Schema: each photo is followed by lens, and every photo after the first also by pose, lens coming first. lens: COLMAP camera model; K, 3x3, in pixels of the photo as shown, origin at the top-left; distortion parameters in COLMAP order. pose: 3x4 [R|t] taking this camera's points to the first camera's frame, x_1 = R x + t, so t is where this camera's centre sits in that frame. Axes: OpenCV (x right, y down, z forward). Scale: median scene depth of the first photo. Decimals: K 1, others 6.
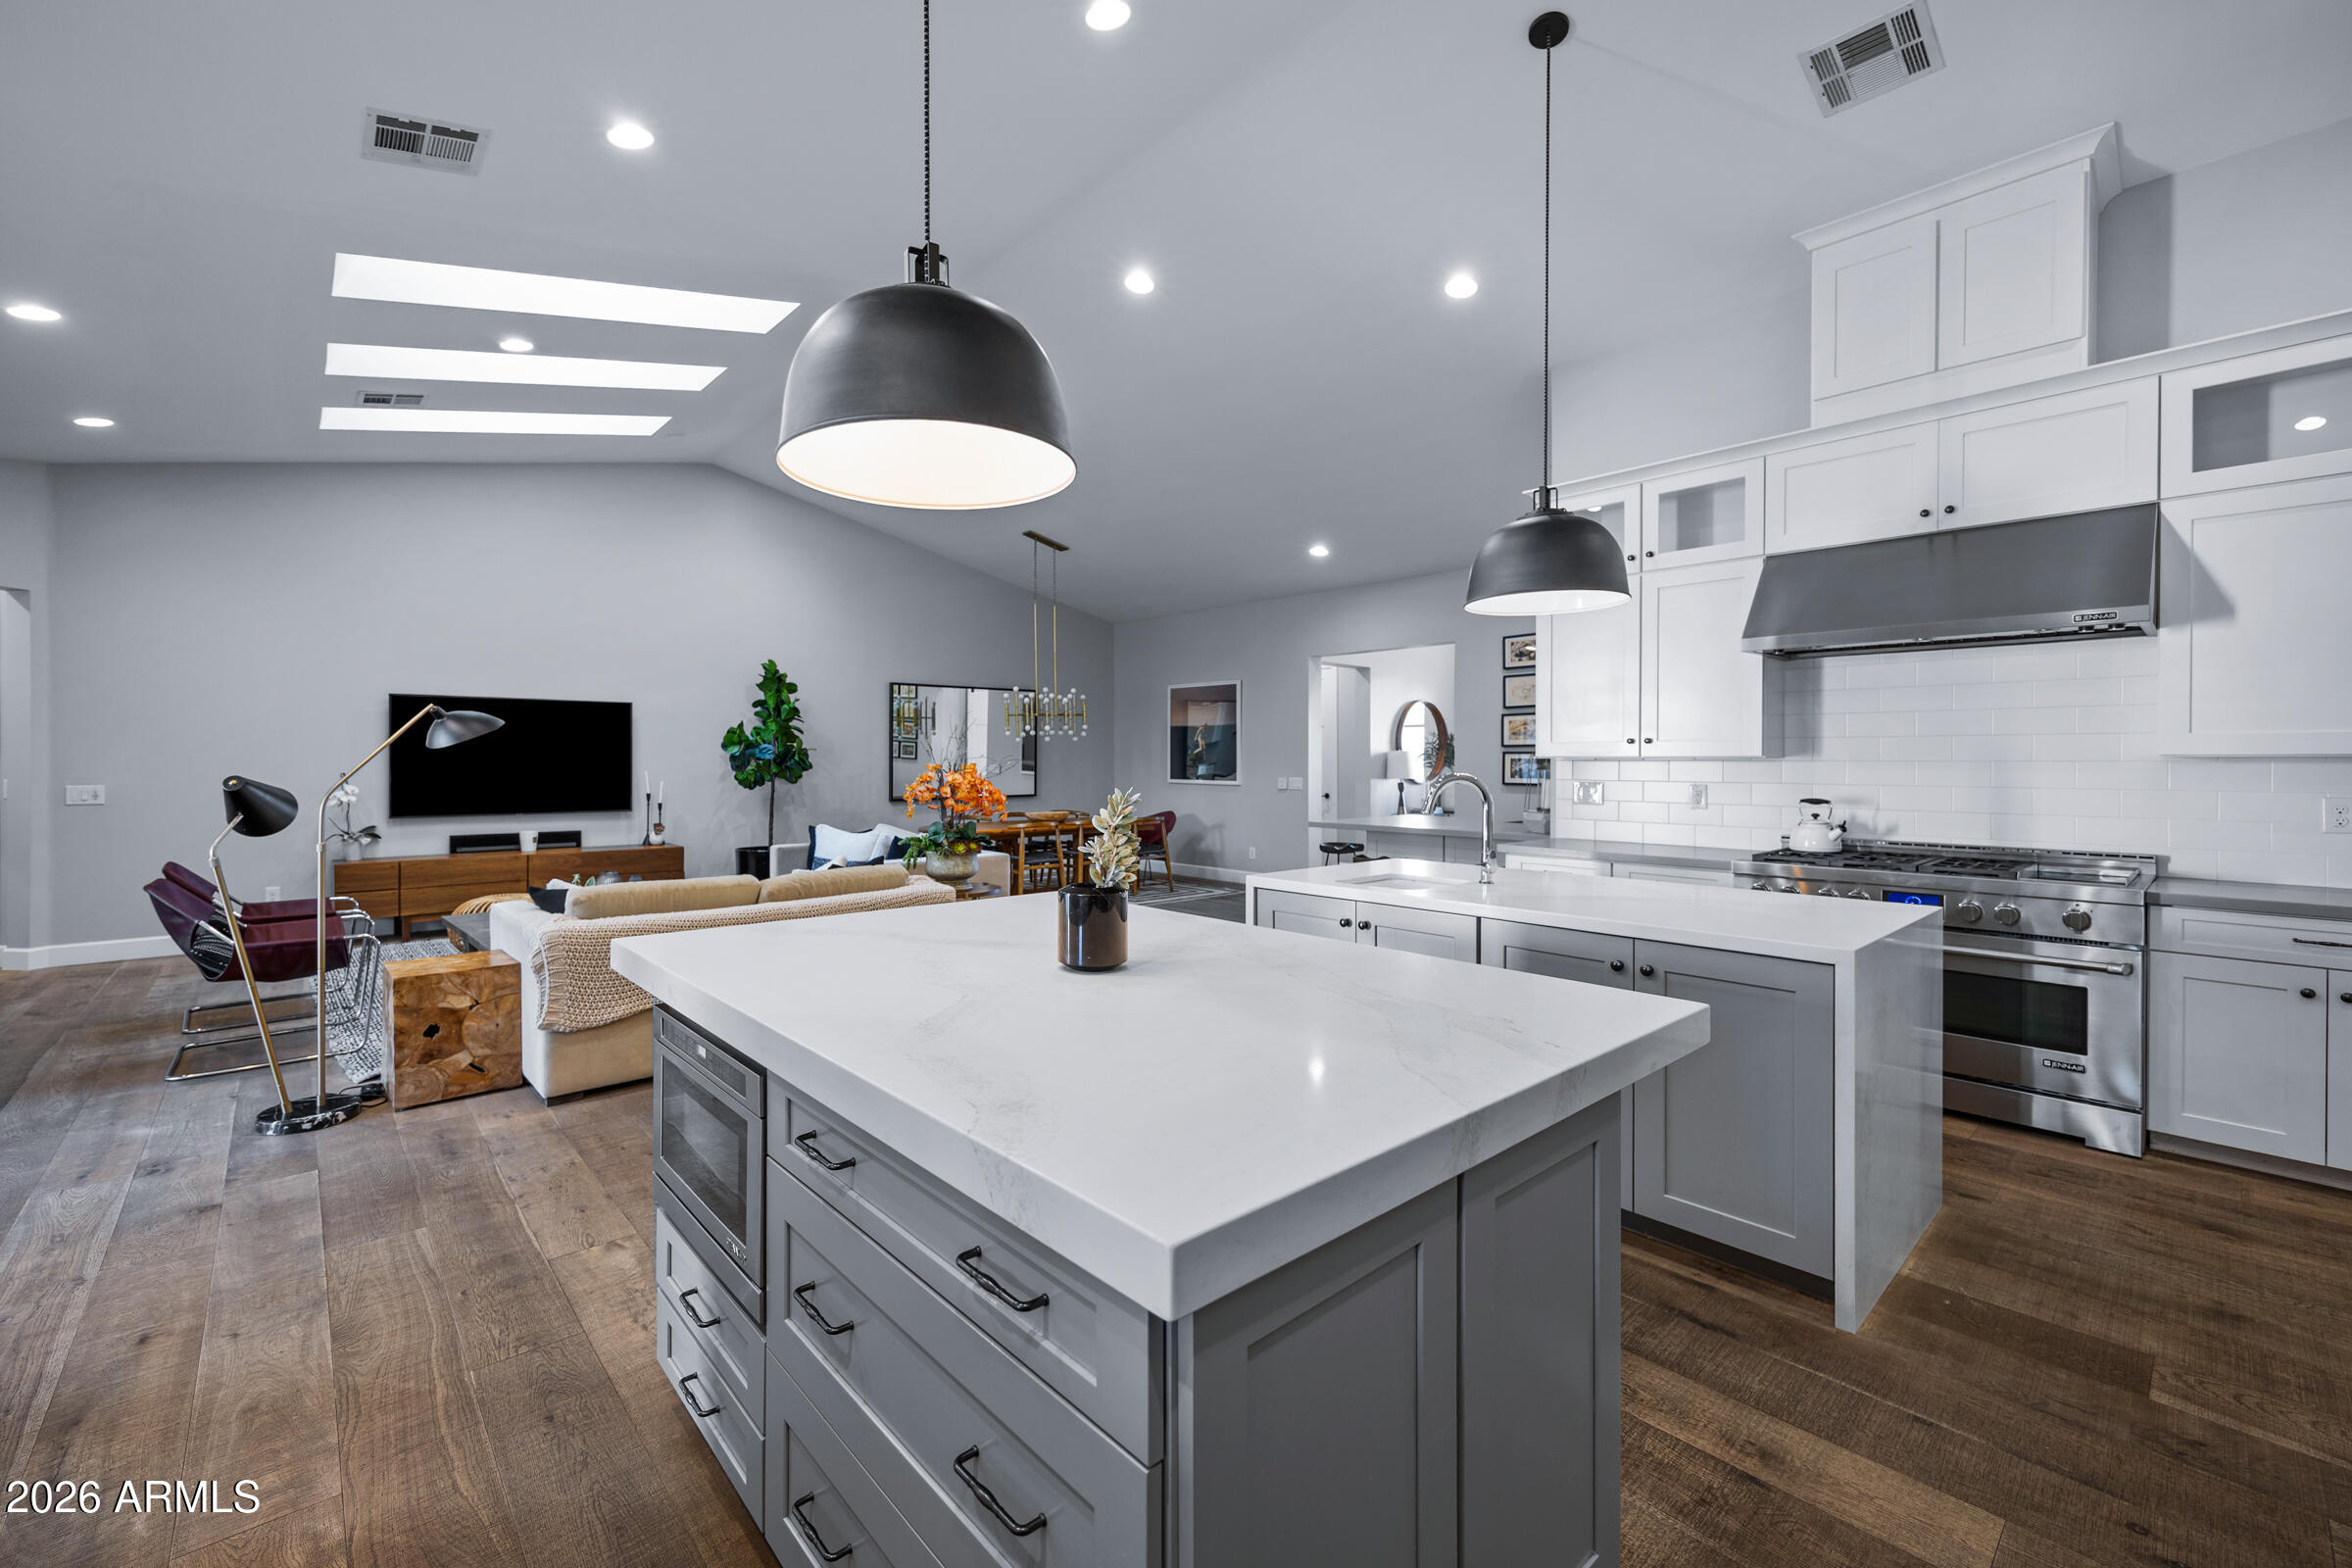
lens RADIAL K [[964.4, 0, 1130.0], [0, 964.4, 761.9], [0, 0, 1]] dist [0.007735, 0.000016]
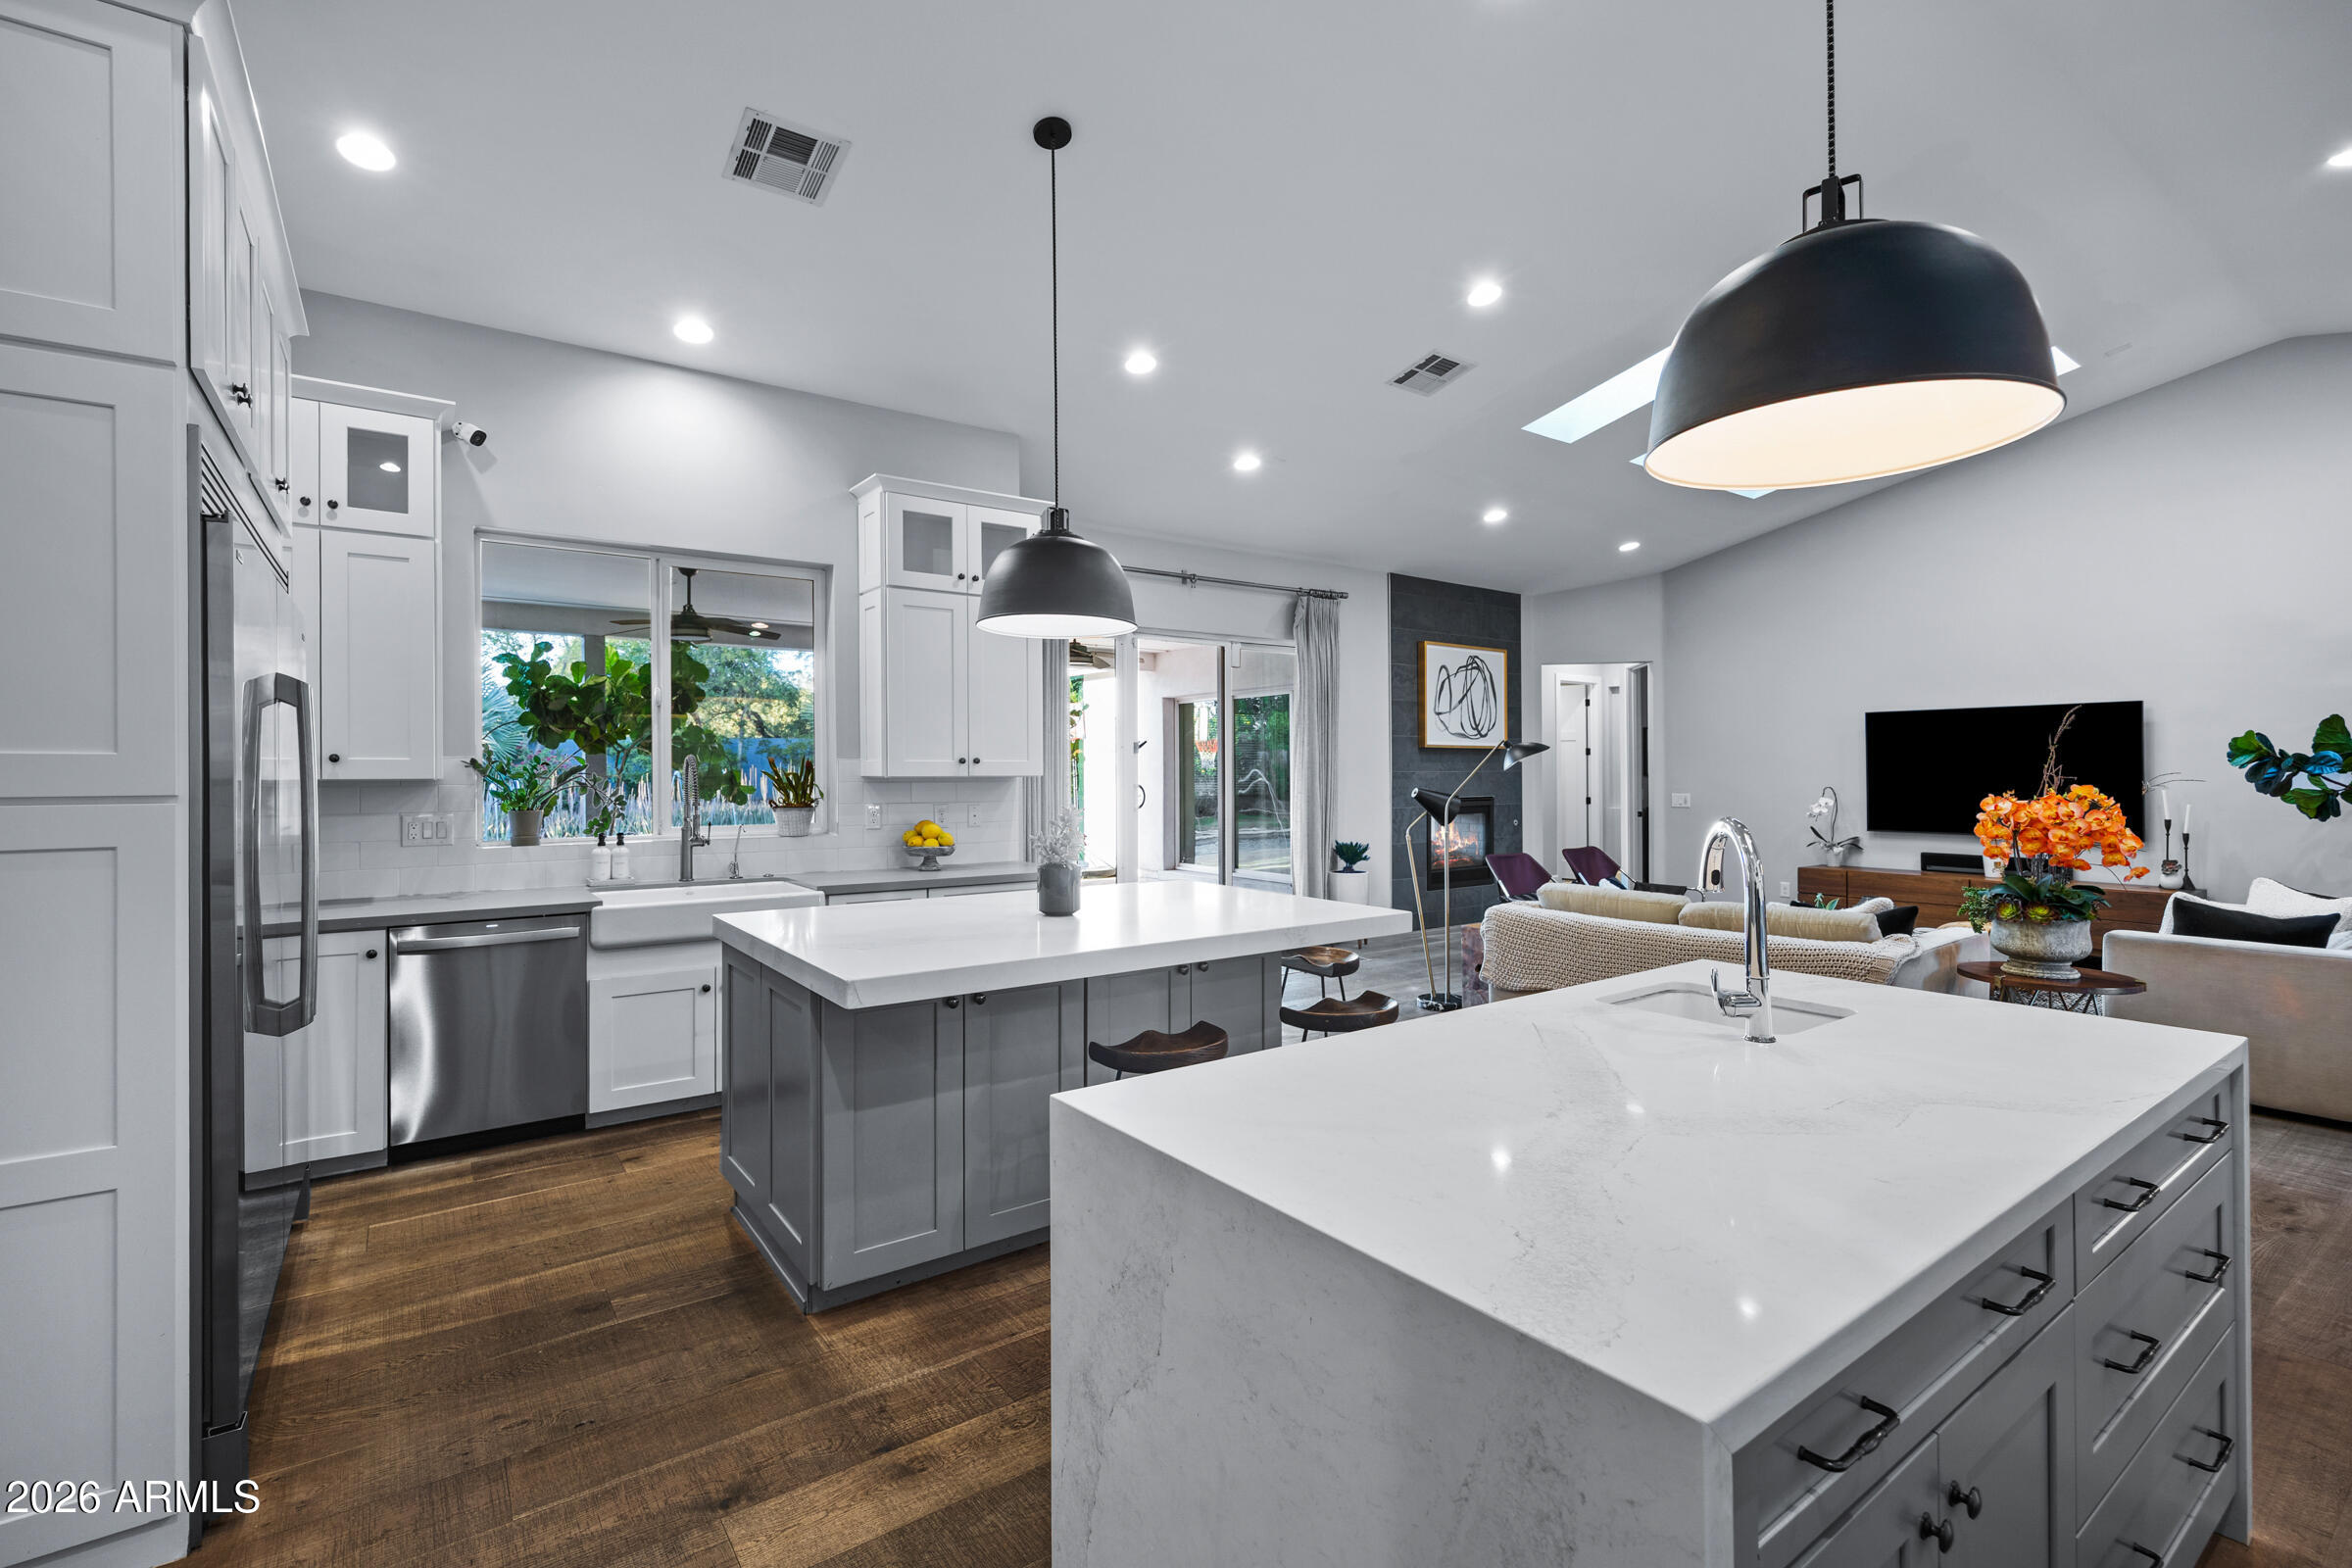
lens RADIAL K [[1041.5, 0, 1169.8], [0, 1041.5, 769.0], [0, 0, 1]] dist [0.000085, 0.000046]
pose [[-0.089183, -0.004293, -0.996006, 1.073375], [0.002104, 0.999988, -0.004498, -0.013859], [0.996013, -0.002497, -0.089173, 0.856406]]
